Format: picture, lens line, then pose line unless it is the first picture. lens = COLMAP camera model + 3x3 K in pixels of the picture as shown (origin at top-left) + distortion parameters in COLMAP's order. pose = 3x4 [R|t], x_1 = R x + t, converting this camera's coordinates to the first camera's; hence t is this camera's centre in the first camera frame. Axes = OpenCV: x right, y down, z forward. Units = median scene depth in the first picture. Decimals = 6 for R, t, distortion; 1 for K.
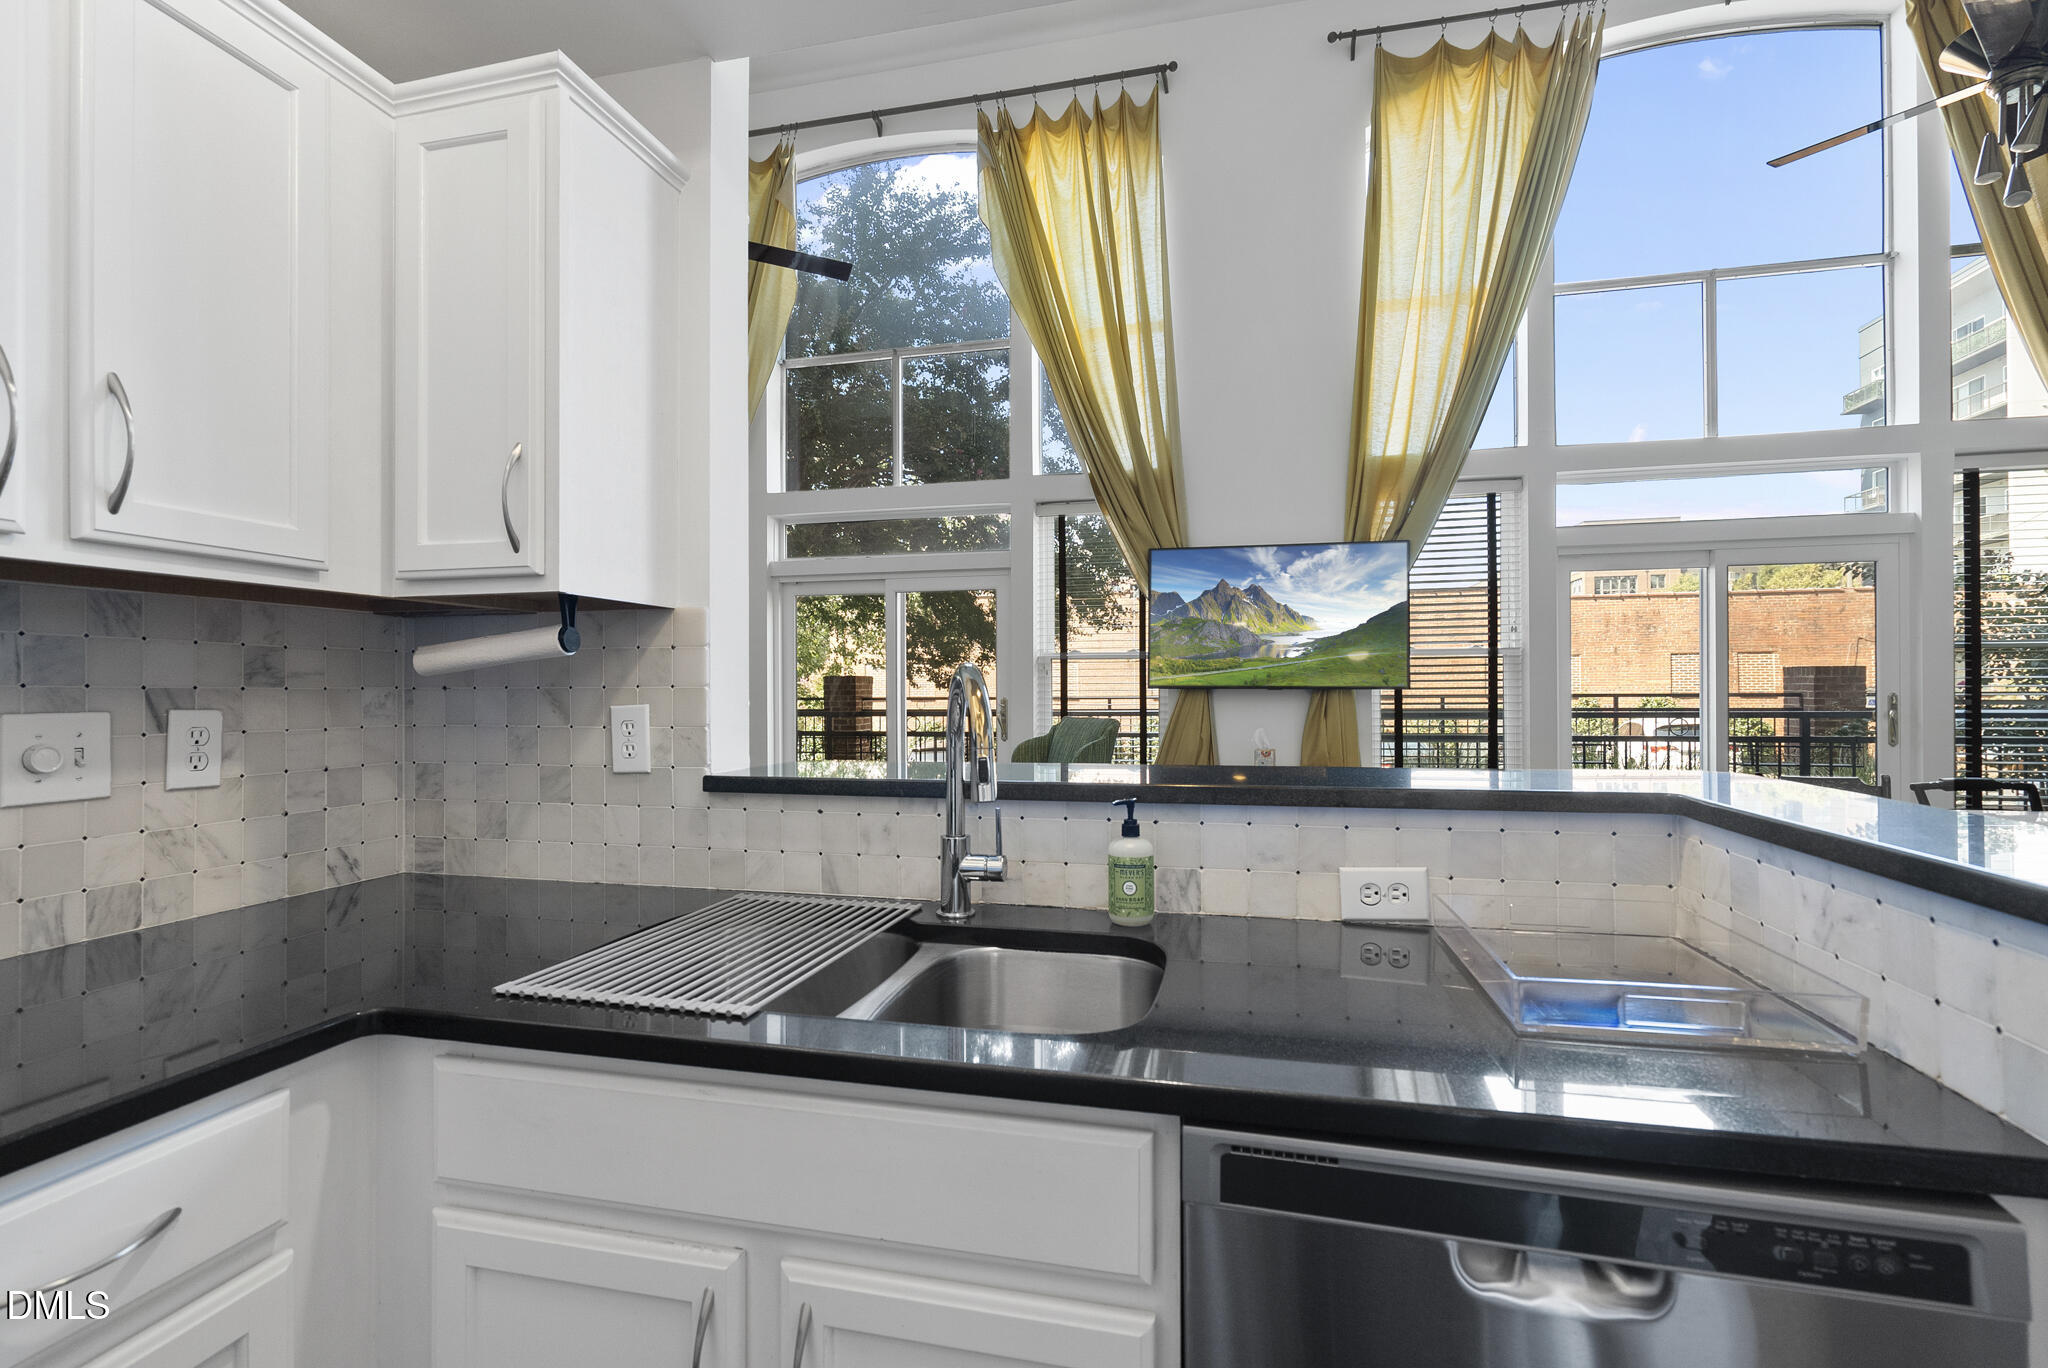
lens RADIAL K [[950.6, 0, 1010.2], [0, 950.6, 681.0], [0, 0, 1]] dist [-0.007892, 0.003736]
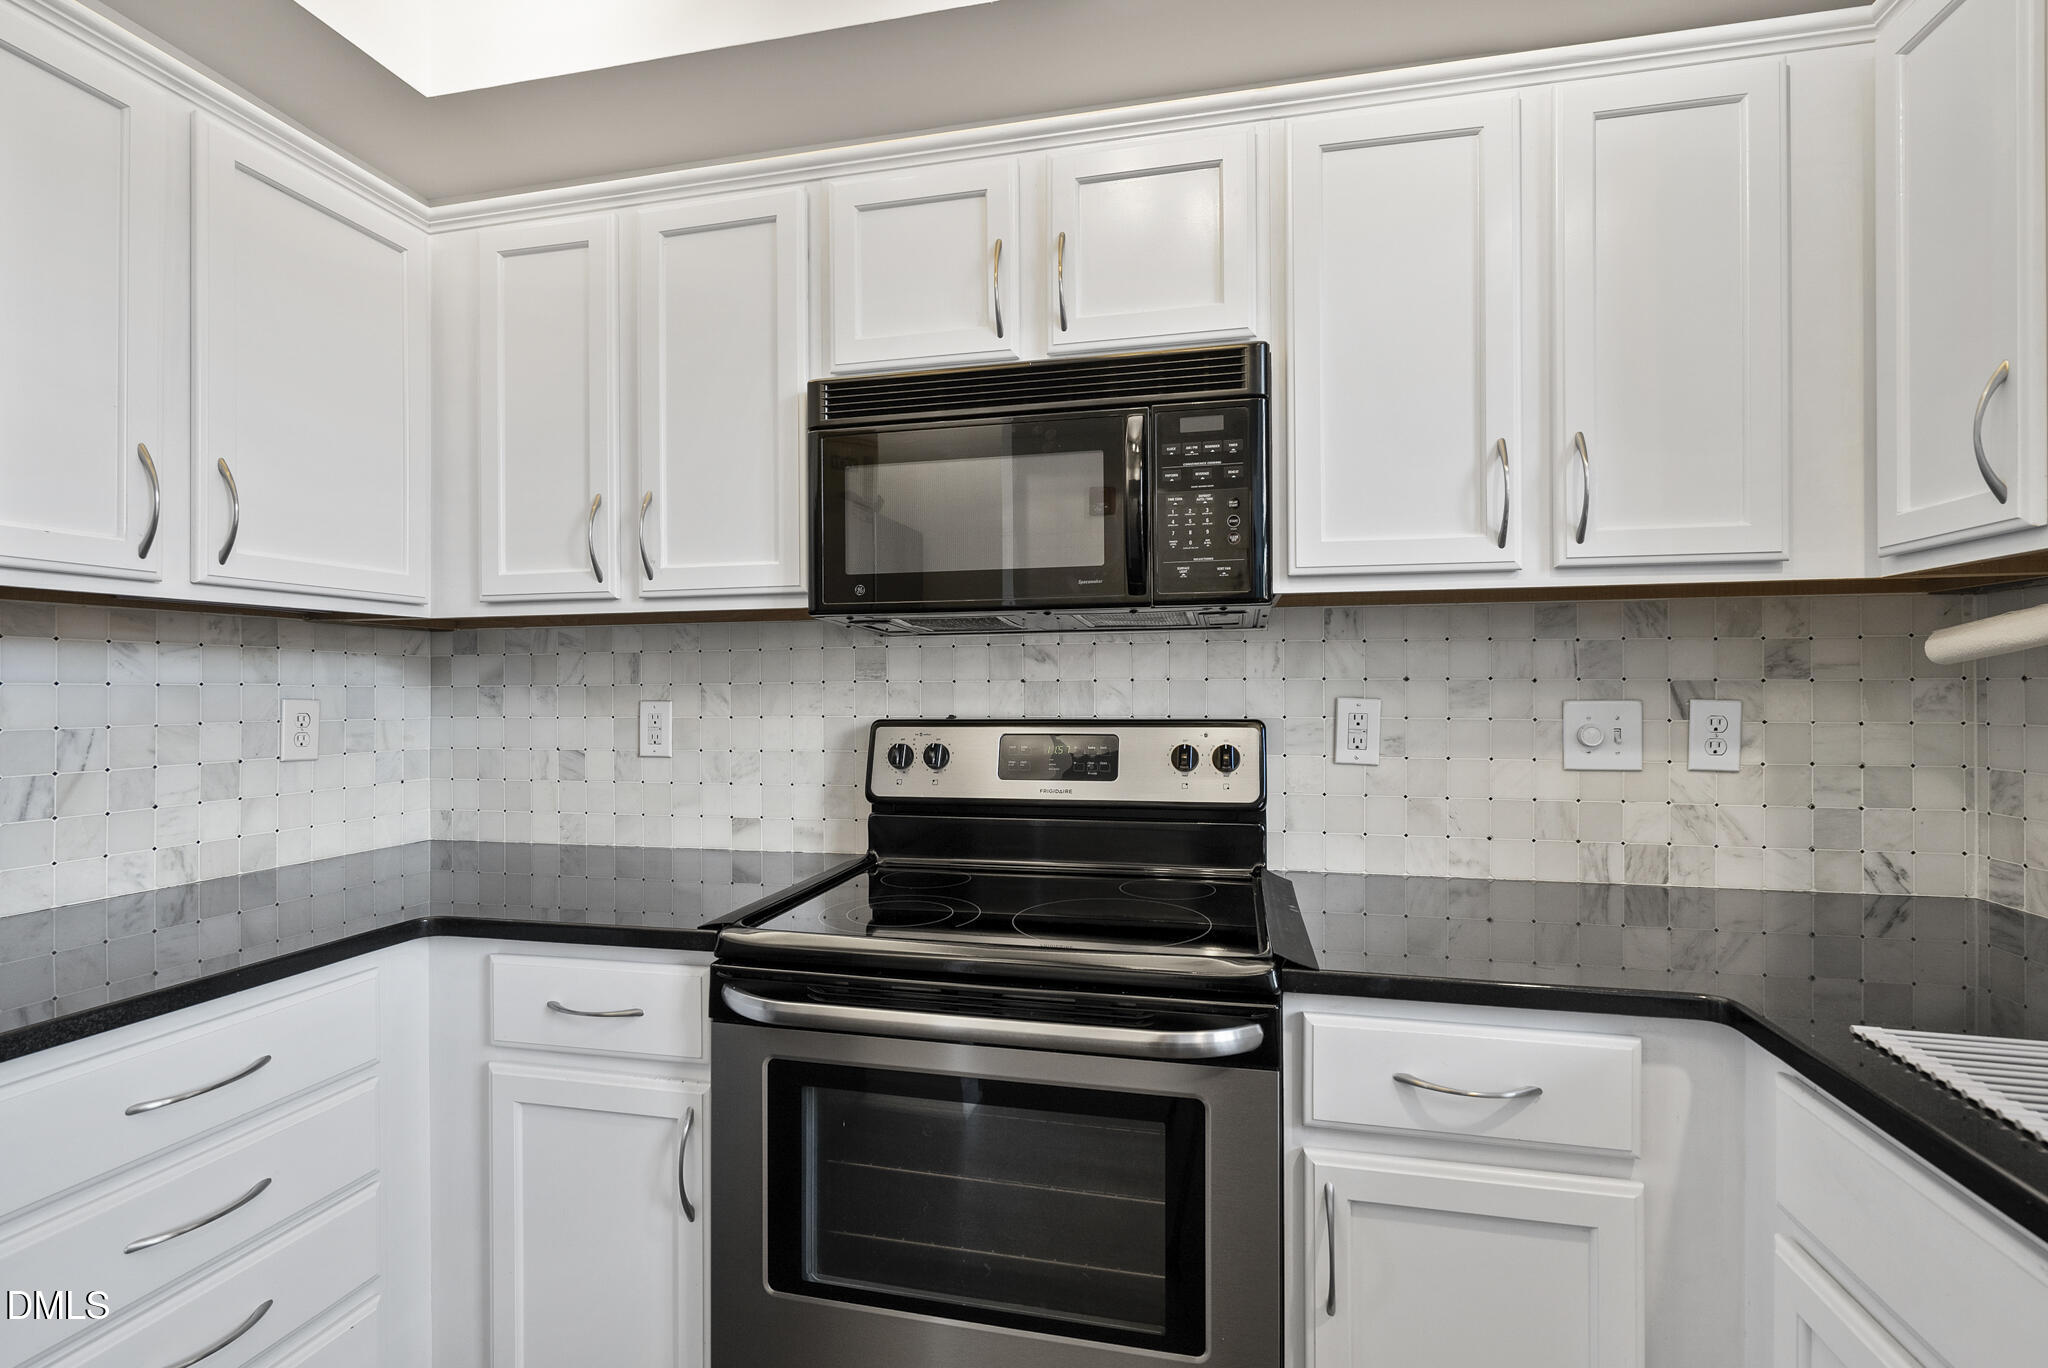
lens RADIAL K [[950.6, 0, 1011.9], [0, 950.6, 683.8], [0, 0, 1]] dist [-0.007892, 0.003736]
pose [[-0.011320, -0.002203, -0.999934, 0.208733], [0.012673, 0.999917, -0.002346, 0.003167], [0.999856, -0.012698, -0.011291, 0.159562]]
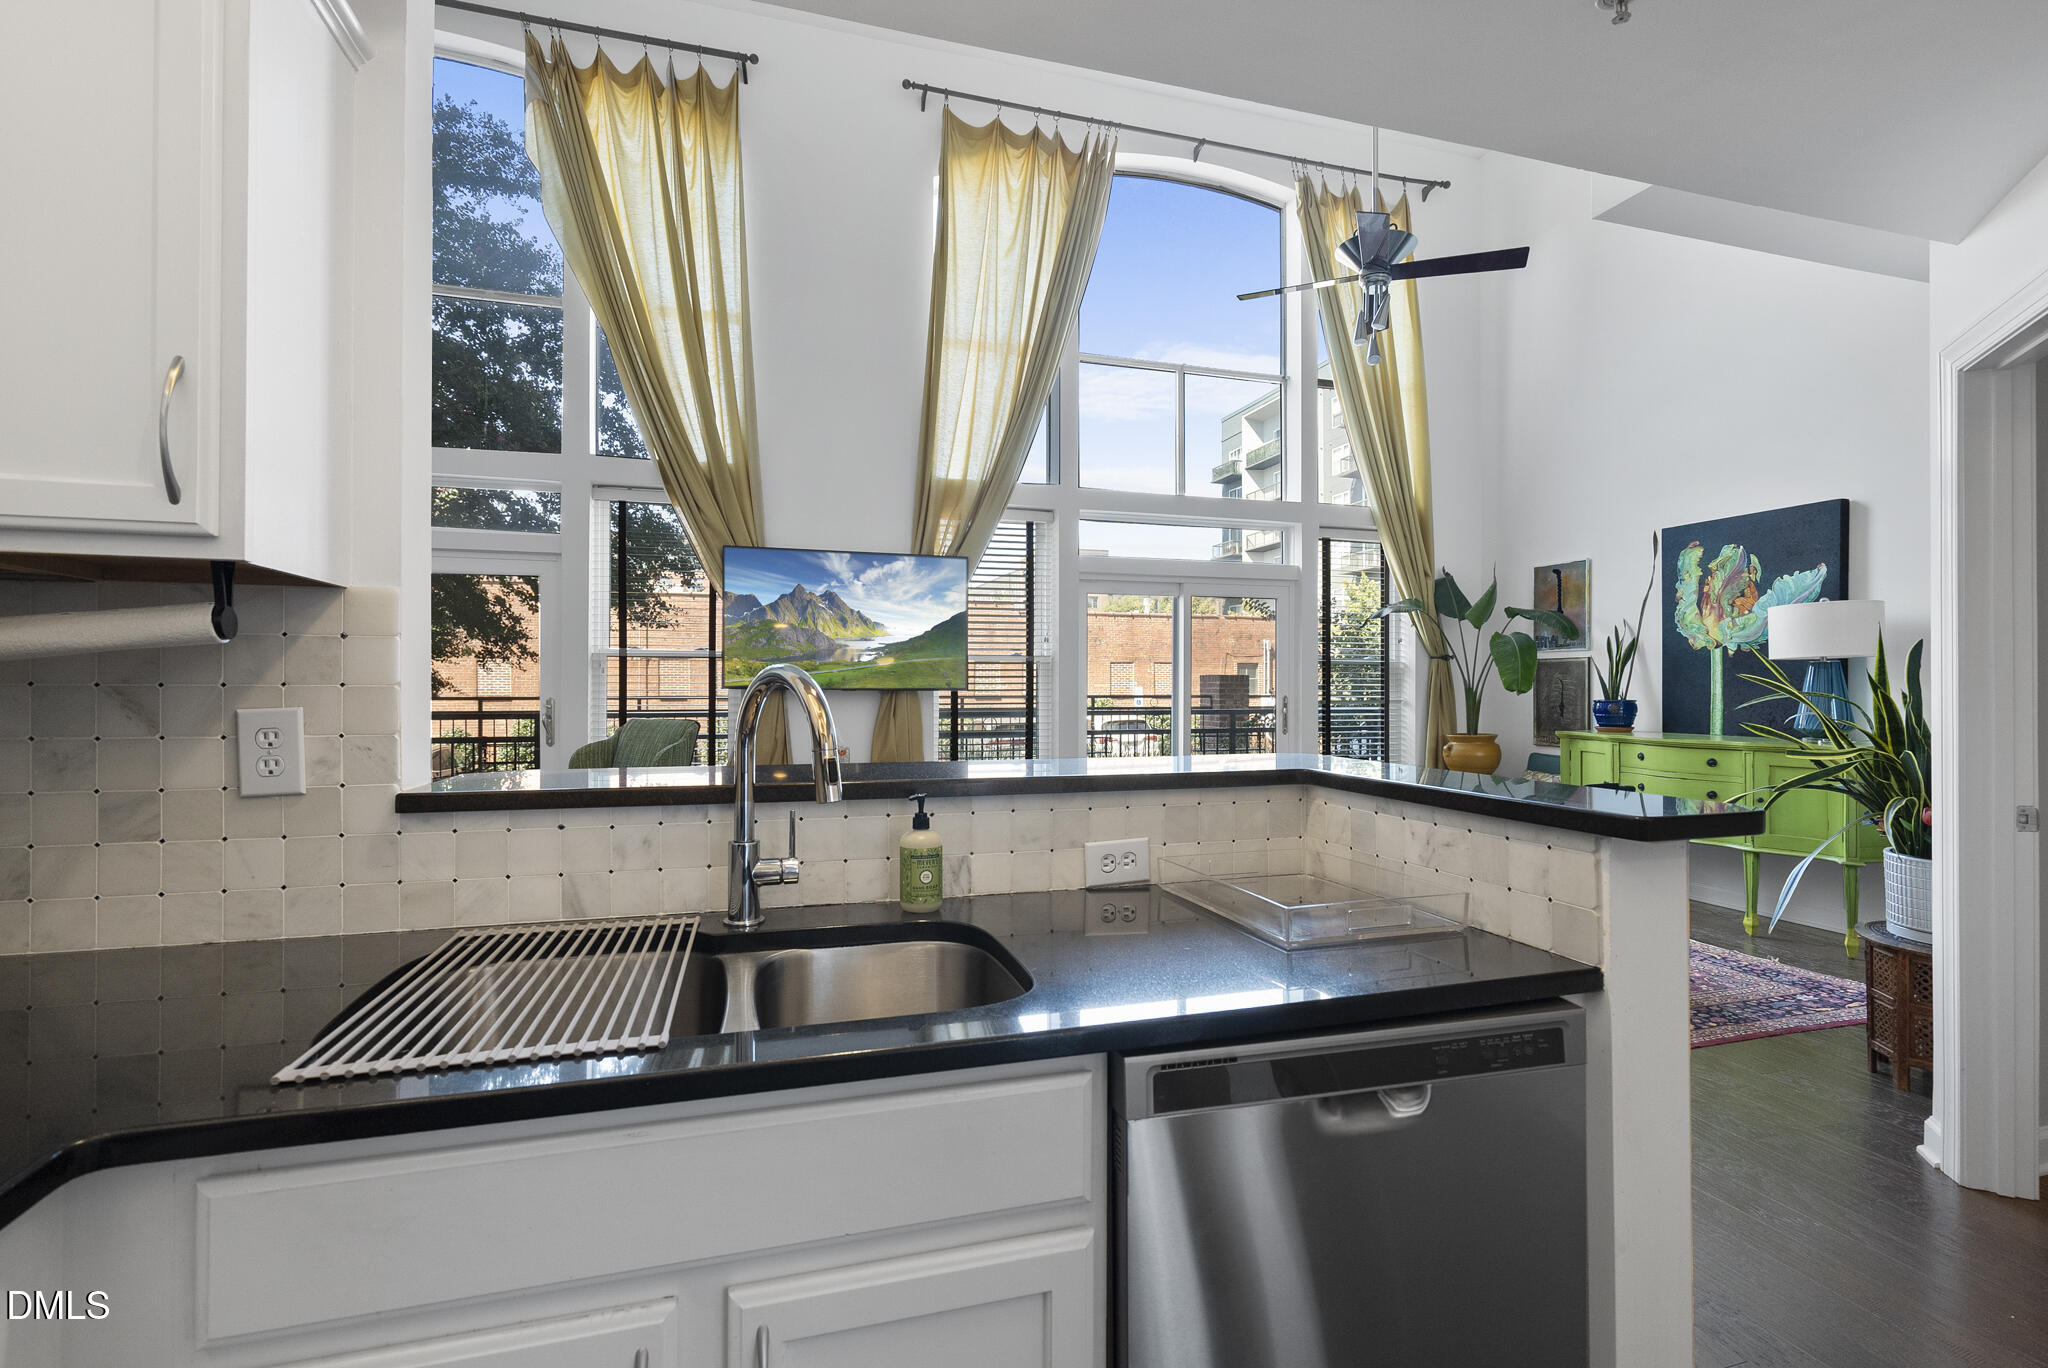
lens RADIAL K [[950.6, 0, 1029.1], [0, 950.6, 678.7], [0, 0, 1]] dist [-0.007892, 0.003736]
pose [[0.858254, 0.011613, 0.513094, -0.262441], [-0.010045, 0.999933, -0.005829, -0.000316], [-0.513127, -0.000151, 0.858313, 0.017113]]
